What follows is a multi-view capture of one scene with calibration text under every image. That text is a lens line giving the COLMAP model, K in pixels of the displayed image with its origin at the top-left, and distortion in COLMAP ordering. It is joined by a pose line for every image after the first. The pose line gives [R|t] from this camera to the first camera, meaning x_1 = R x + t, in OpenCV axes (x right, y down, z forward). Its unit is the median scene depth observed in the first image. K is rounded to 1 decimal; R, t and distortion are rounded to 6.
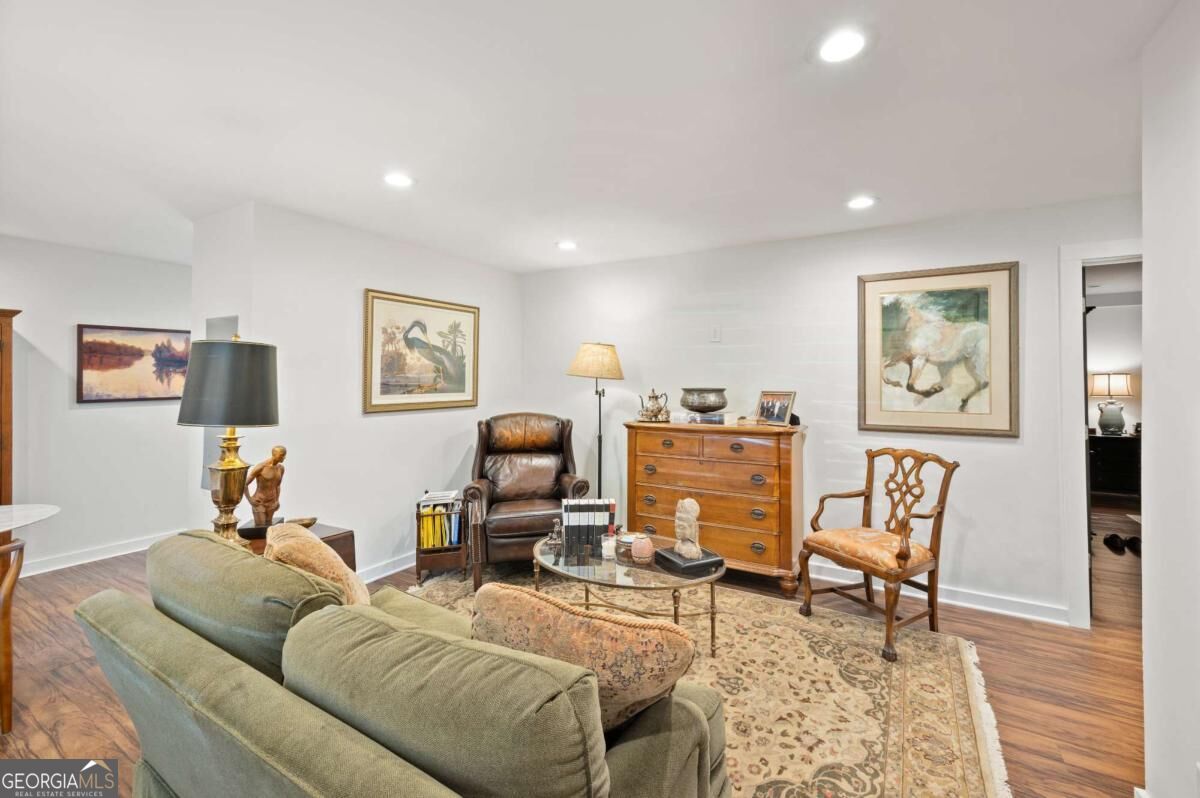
lens RADIAL K [[492.6, 0, 593.4], [0, 492.6, 375.3], [0, 0, 1]] dist [-0.004653, 0.000725]
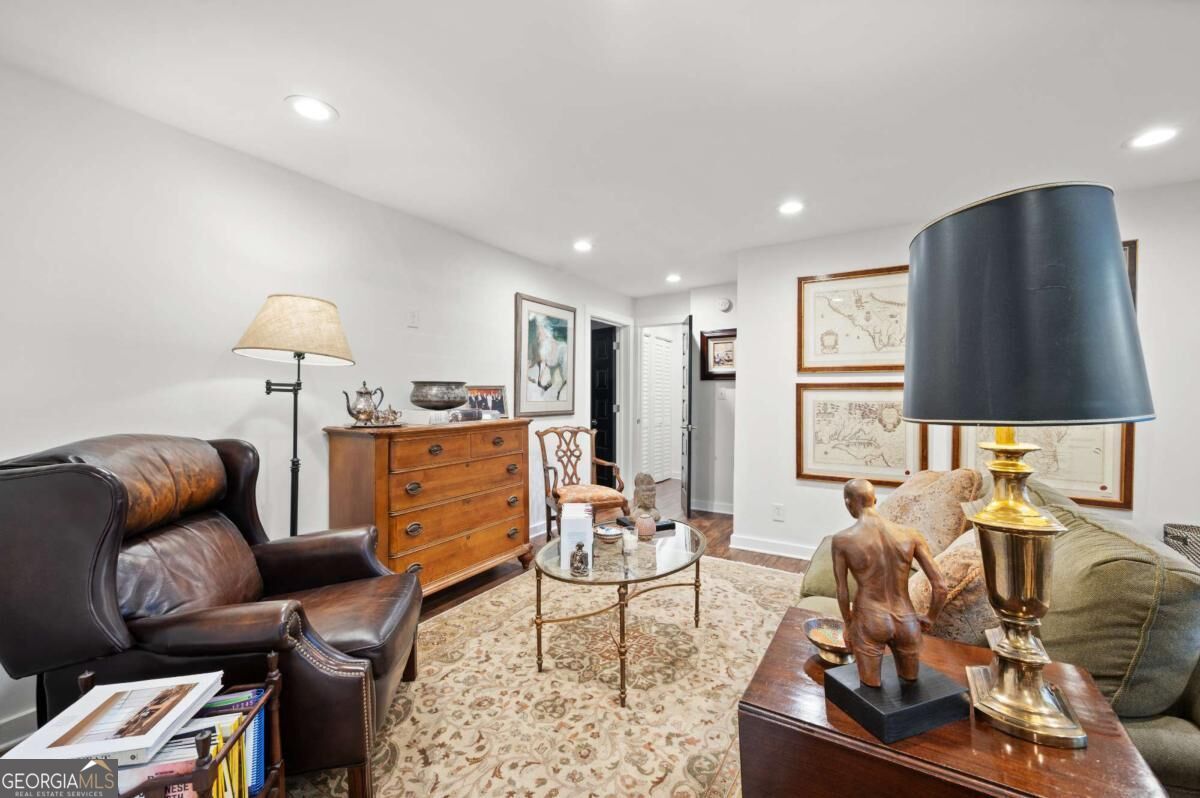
lens RADIAL K [[492.6, 0, 587.3], [0, 492.6, 398.1], [0, 0, 1]] dist [-0.004653, 0.000725]
pose [[0.010725, -0.006279, 0.999923, -0.605516], [-0.009733, 0.999932, 0.006384, 0.045904], [-0.999895, -0.009801, 0.010663, 0.710881]]
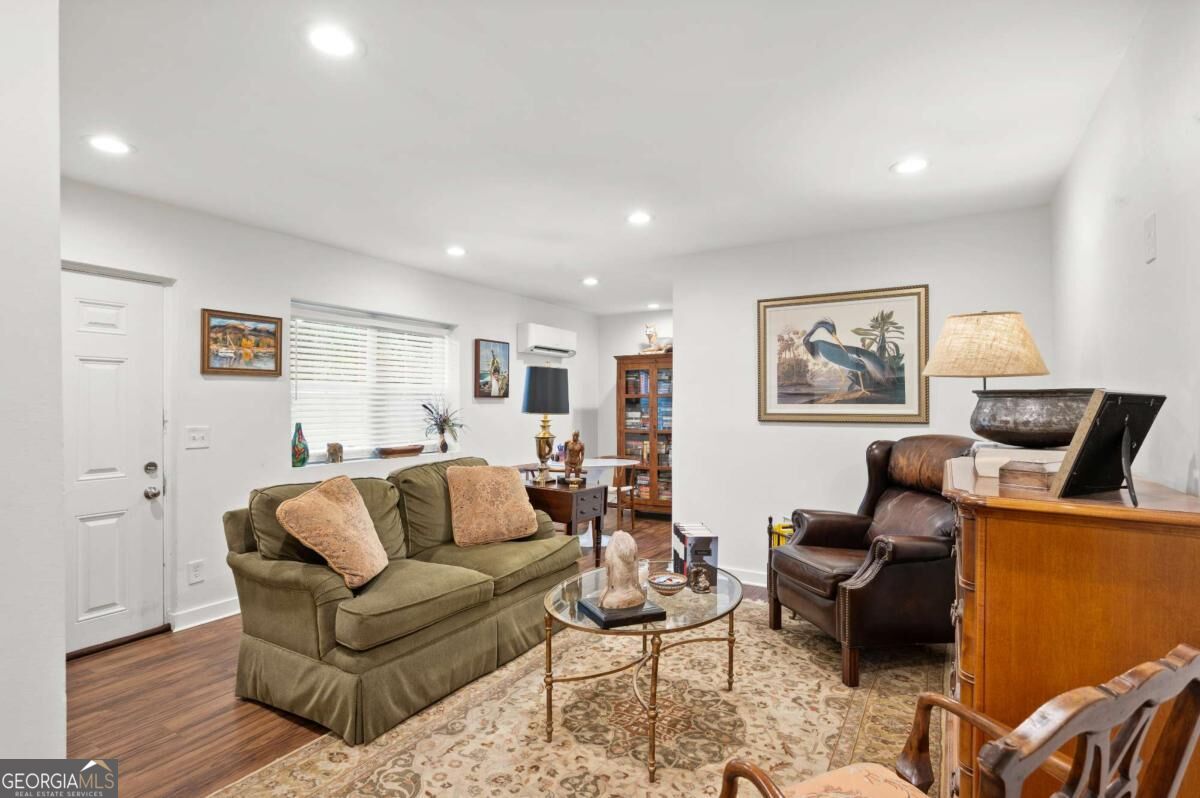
lens RADIAL K [[560.6, 0, 599.0], [0, 560.6, 401.8], [0, 0, 1]] dist [-0.000393, -0.000105]
pose [[0.031707, -0.001463, -0.999496, 0.664263], [0.007364, 0.999972, -0.001230, 0.033781], [0.999470, -0.007322, 0.031717, 0.593659]]
